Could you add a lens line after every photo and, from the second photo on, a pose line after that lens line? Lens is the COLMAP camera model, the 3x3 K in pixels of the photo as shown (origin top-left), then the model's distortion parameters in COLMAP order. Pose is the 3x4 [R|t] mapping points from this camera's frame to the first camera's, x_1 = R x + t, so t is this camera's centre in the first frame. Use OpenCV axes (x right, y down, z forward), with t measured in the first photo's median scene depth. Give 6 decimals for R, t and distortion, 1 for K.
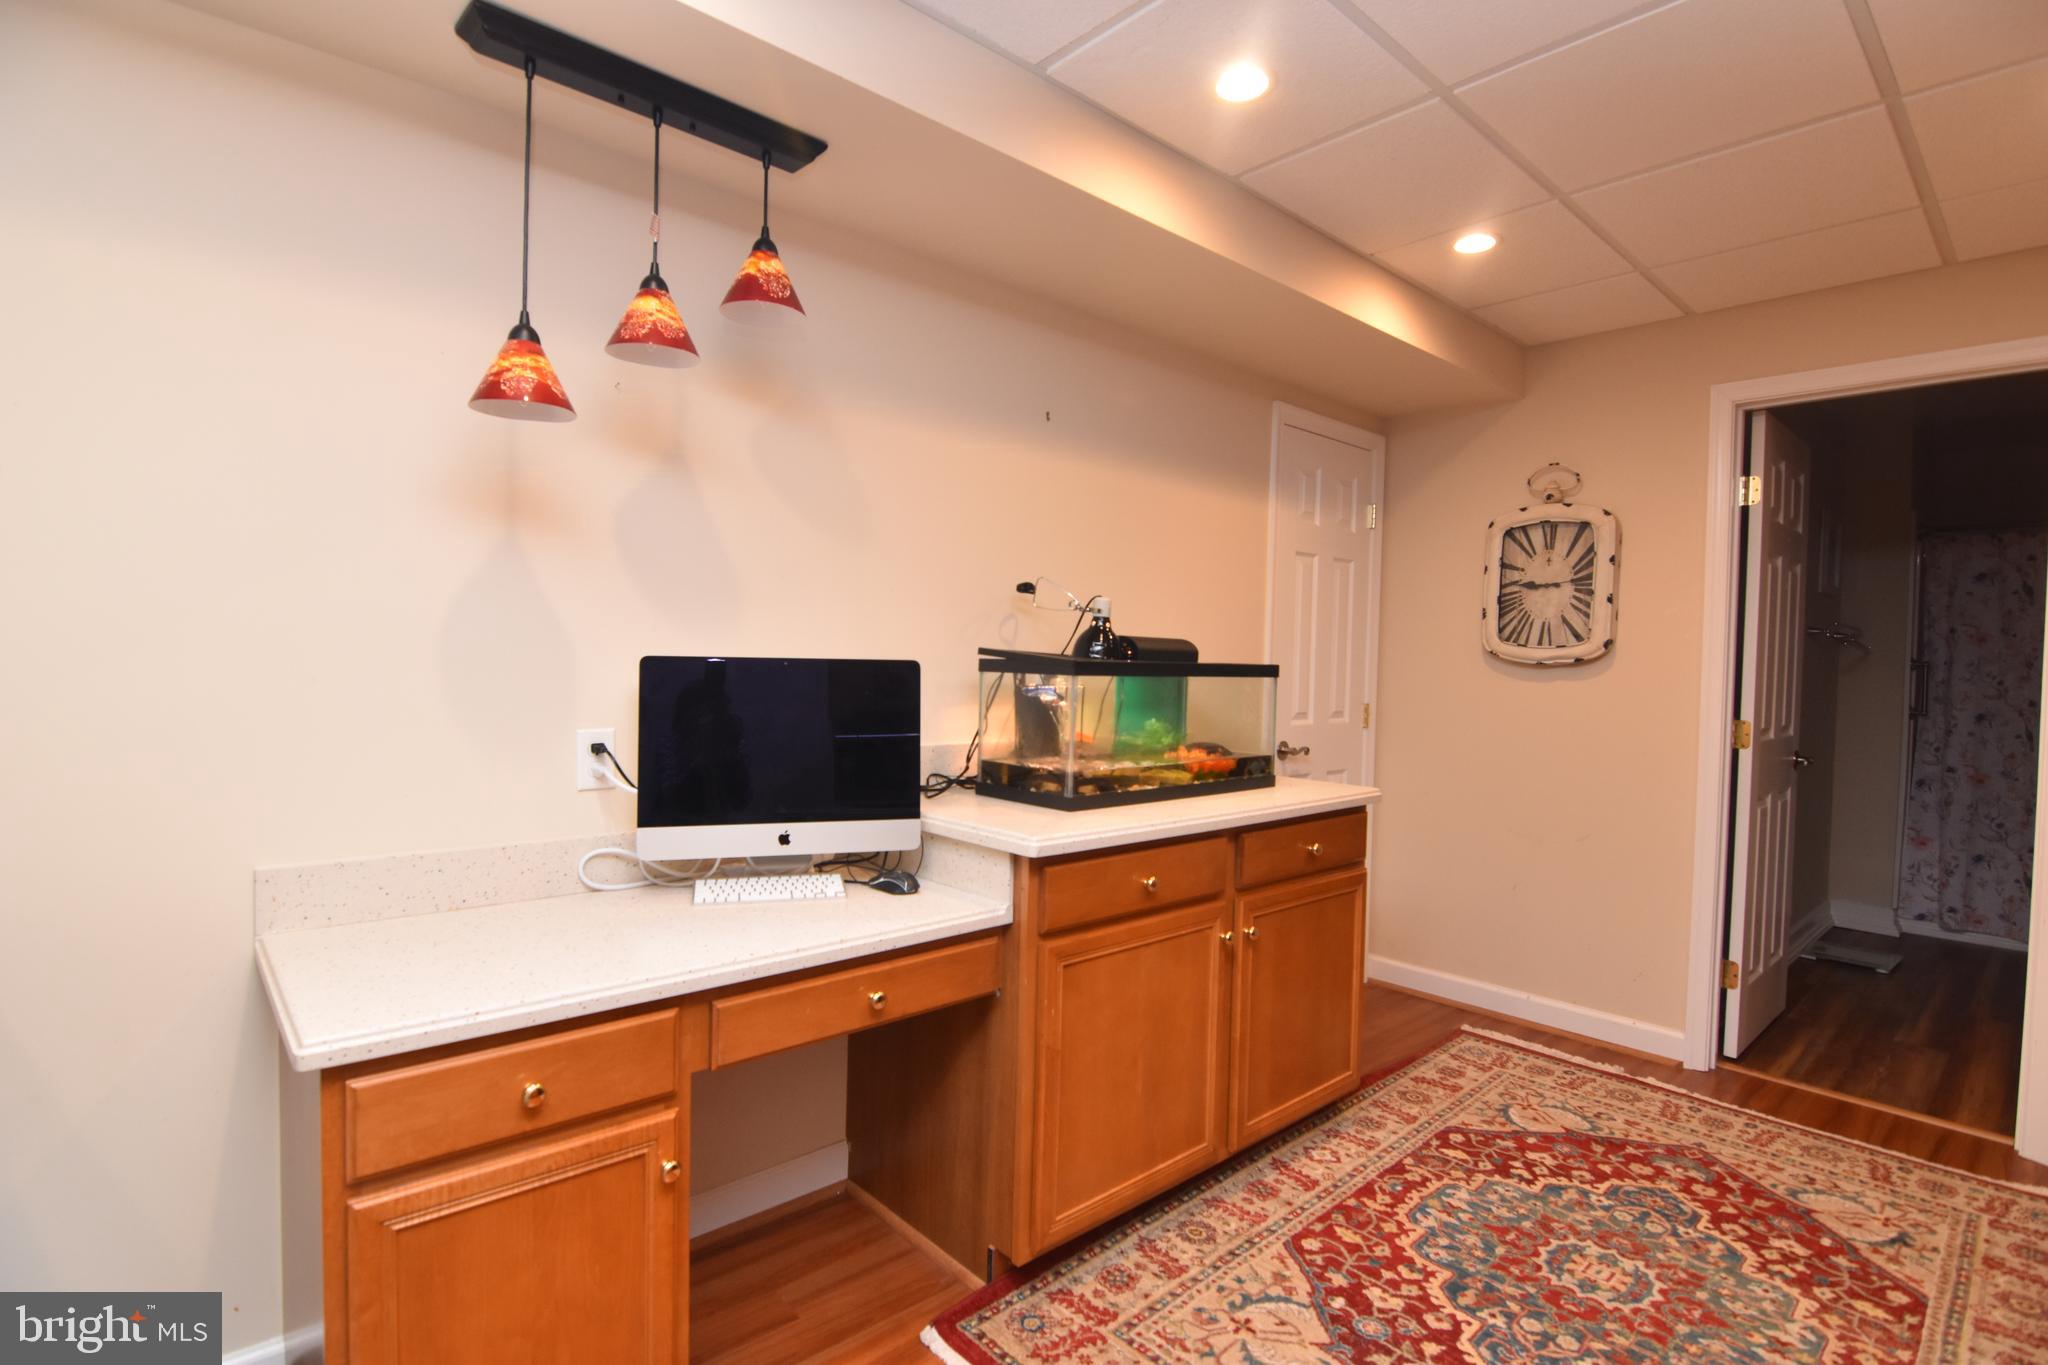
lens RADIAL K [[996.8, 0, 1026.4], [0, 996.8, 682.6], [0, 0, 1]] dist [-0.015631, -0.002954]
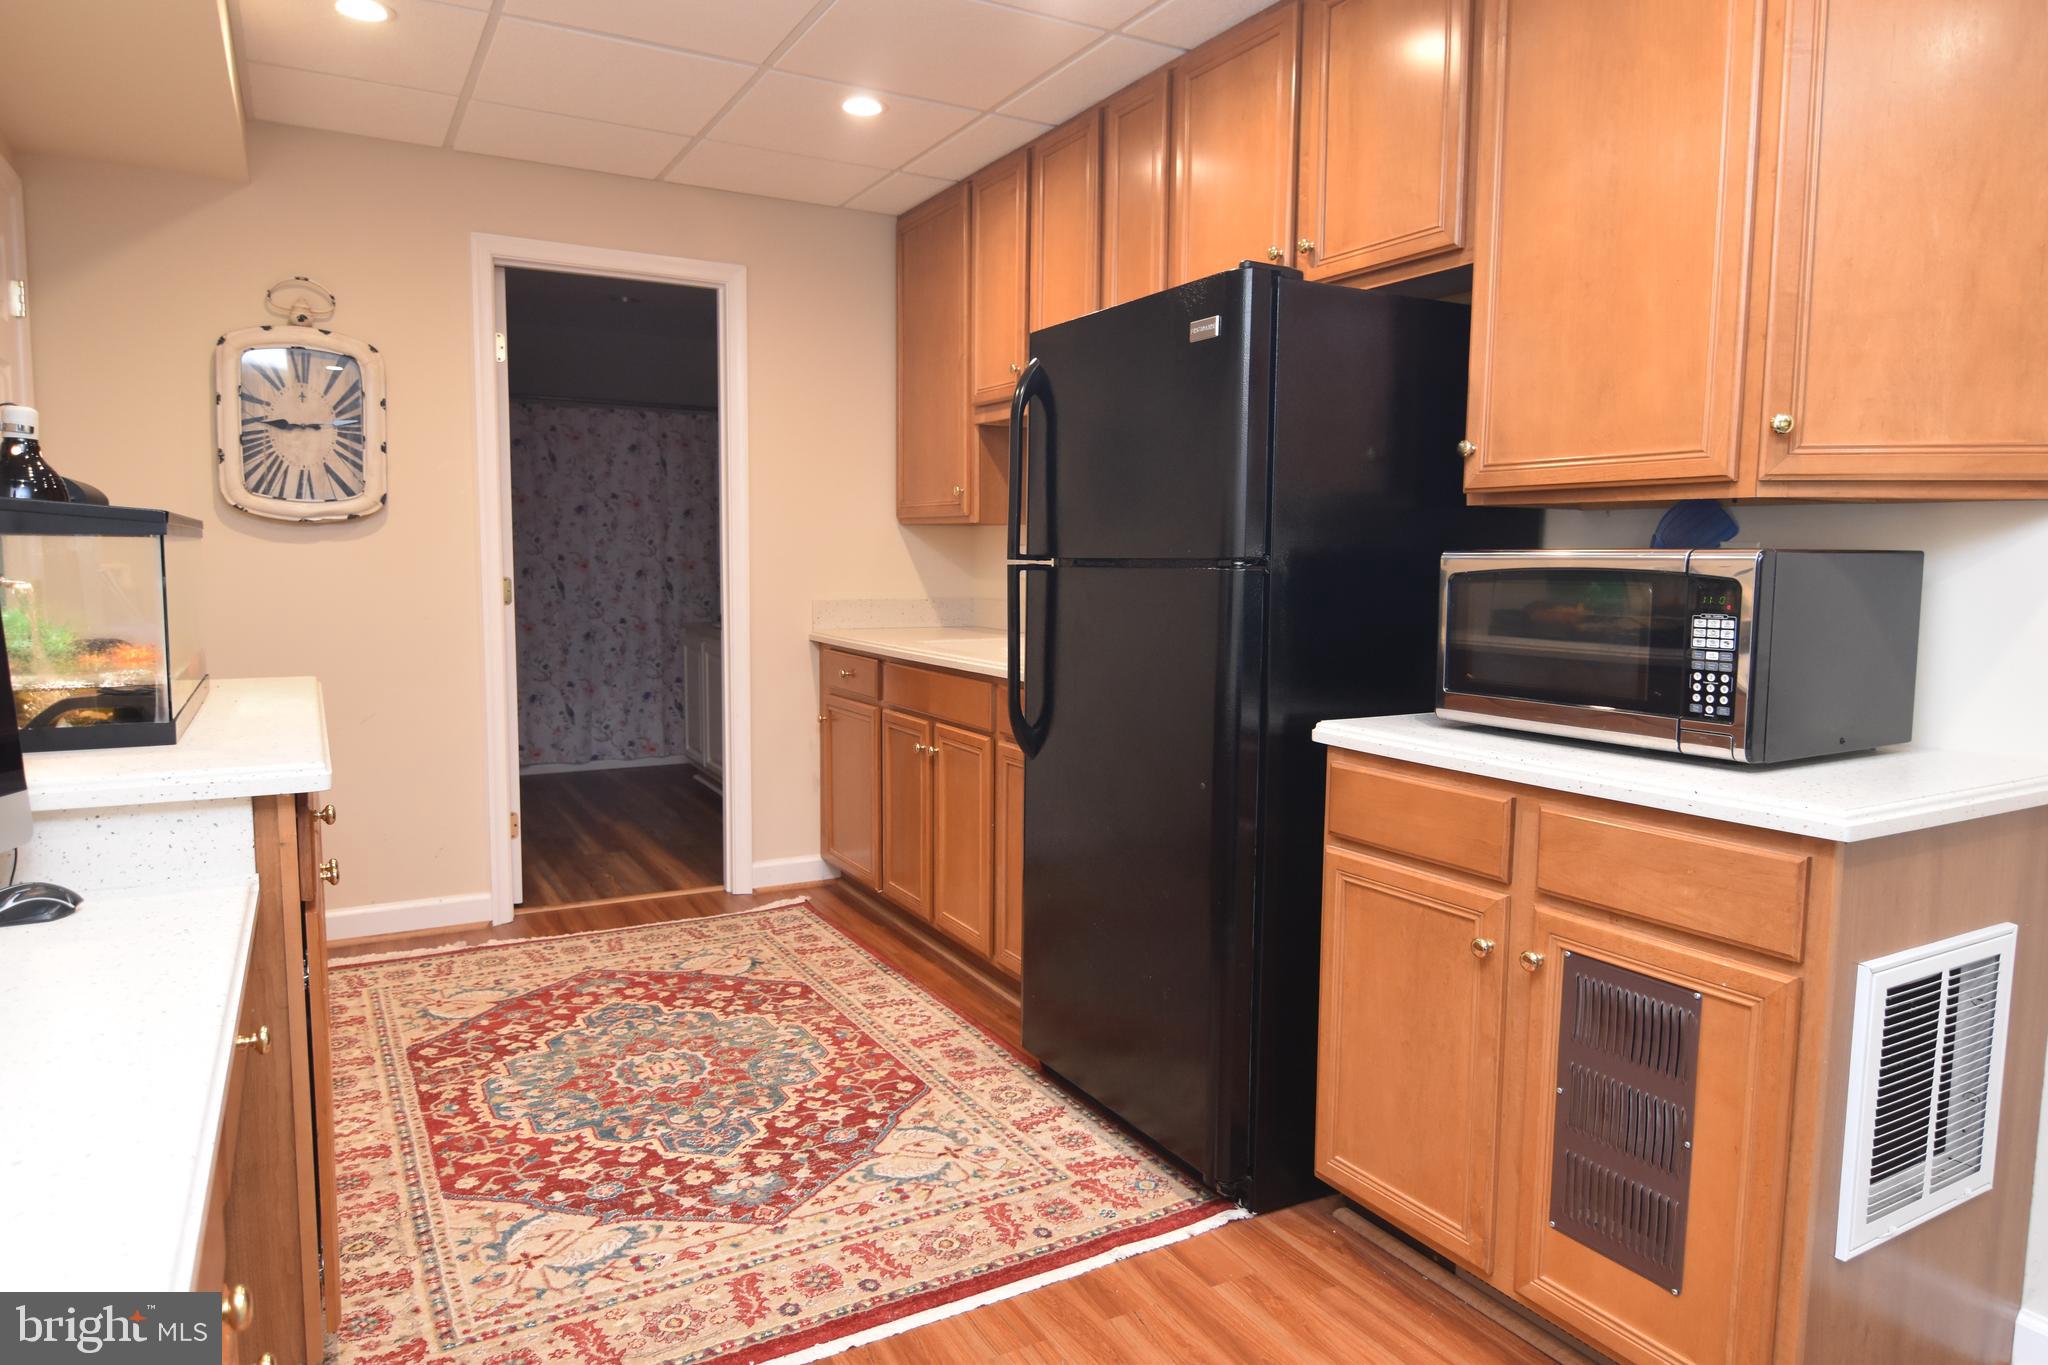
lens RADIAL K [[1274.8, 0, 1027.9], [0, 1274.8, 689.2], [0, 0, 1]] dist [0.004854, 0.000659]
pose [[0.221568, -0.124661, 0.967144, -0.535056], [0.018446, 0.992153, 0.123658, -0.000346], [-0.974970, -0.009558, 0.222129, 0.218842]]
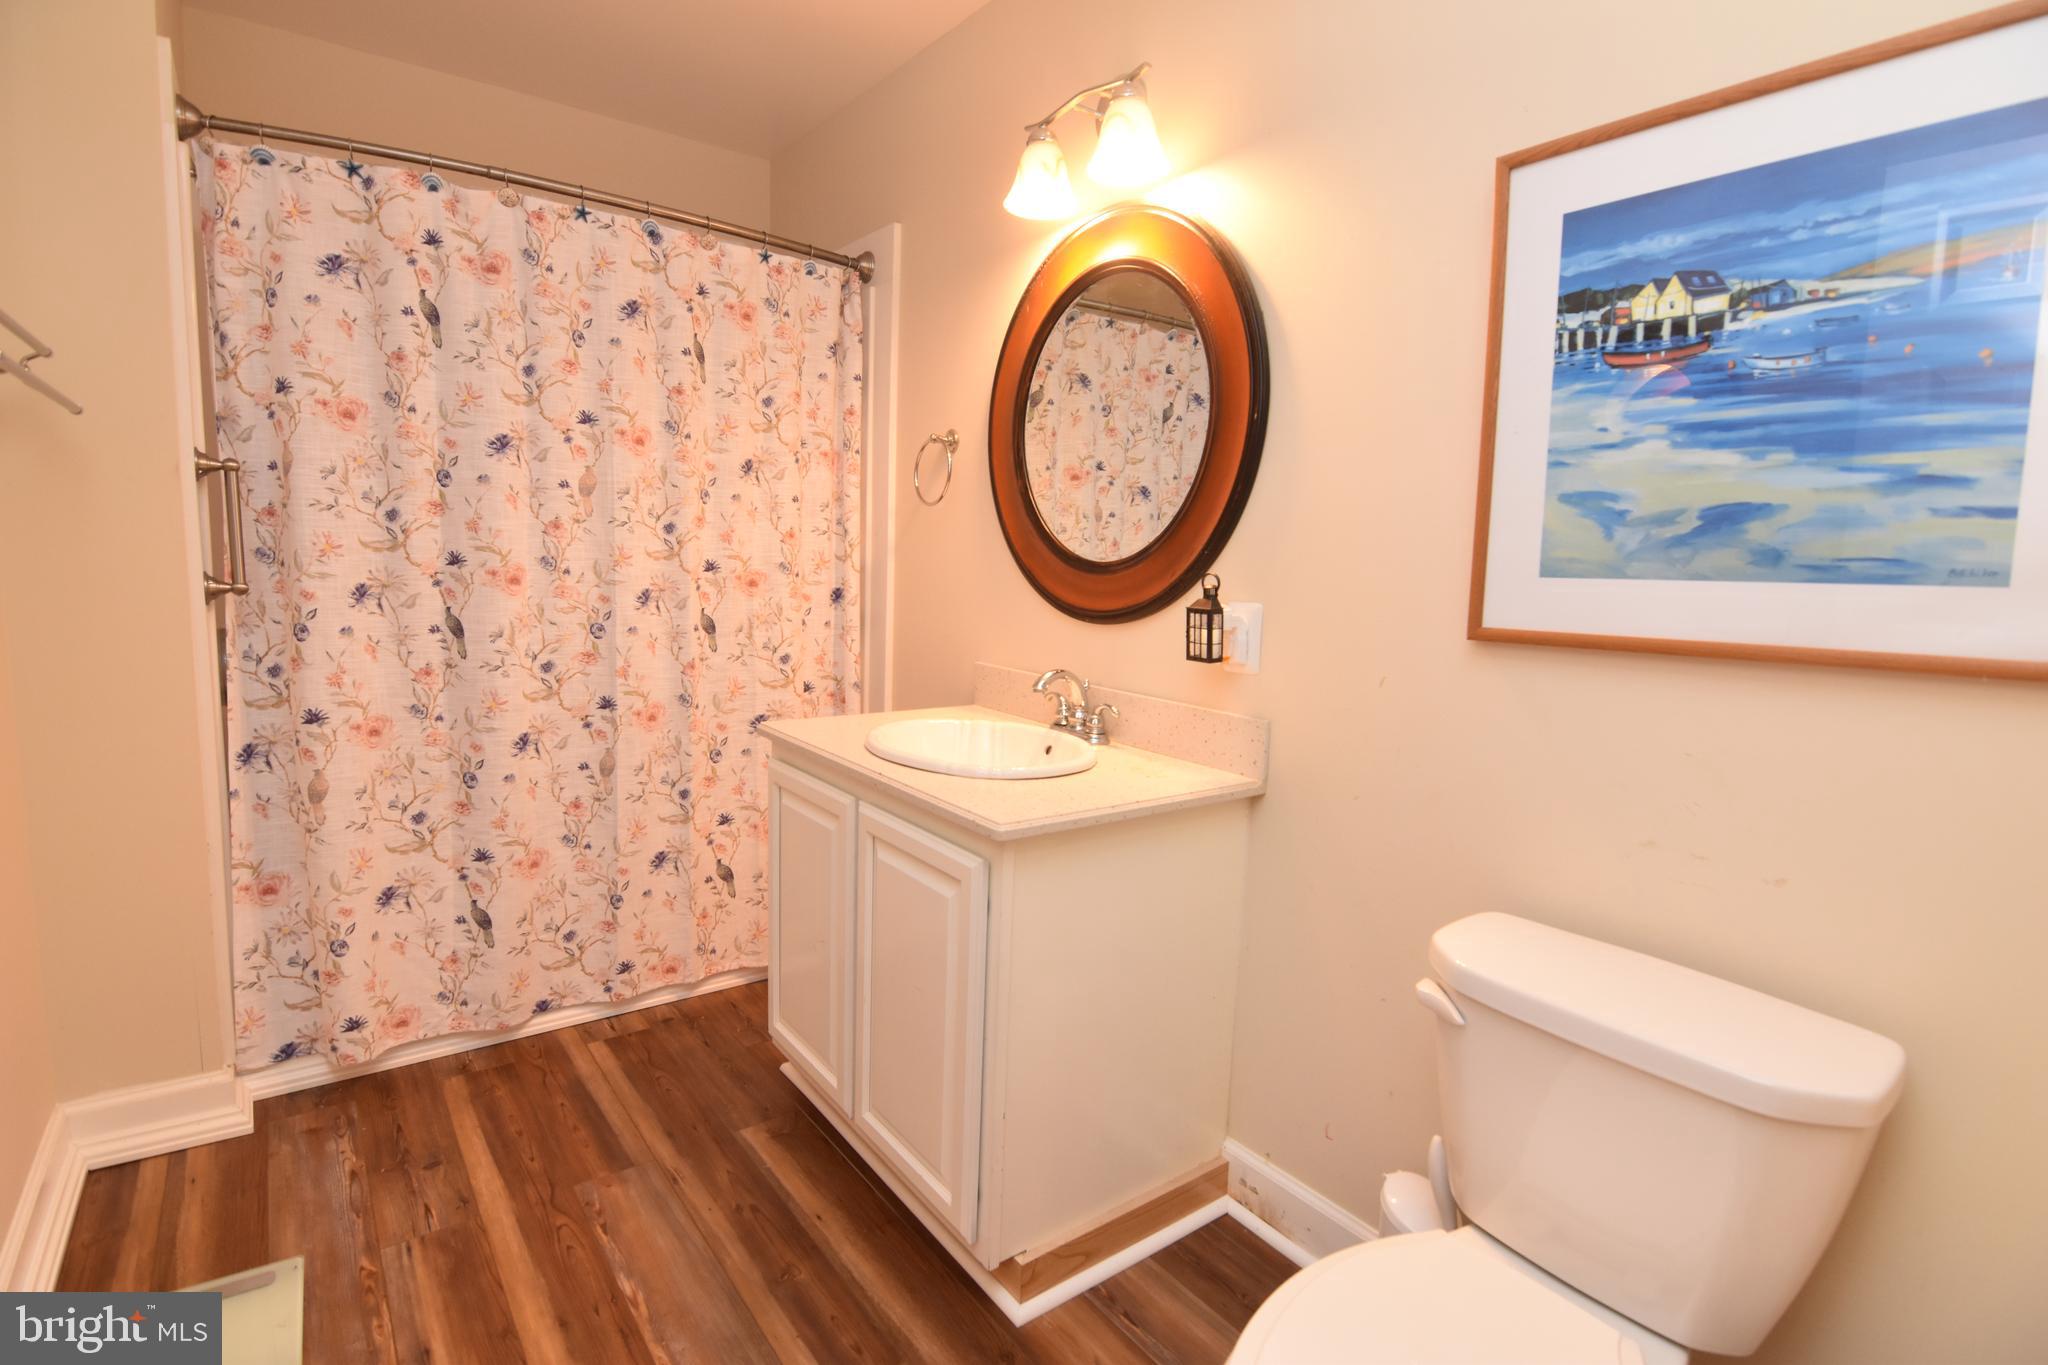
lens RADIAL K [[996.8, 0, 1035.5], [0, 996.8, 684.5], [0, 0, 1]] dist [-0.015631, -0.002954]
pose [[0.083743, -0.146916, 0.985598, 0.951468], [-0.005497, 0.988989, 0.147888, 0.014926], [-0.996472, -0.017802, 0.082013, 1.135663]]
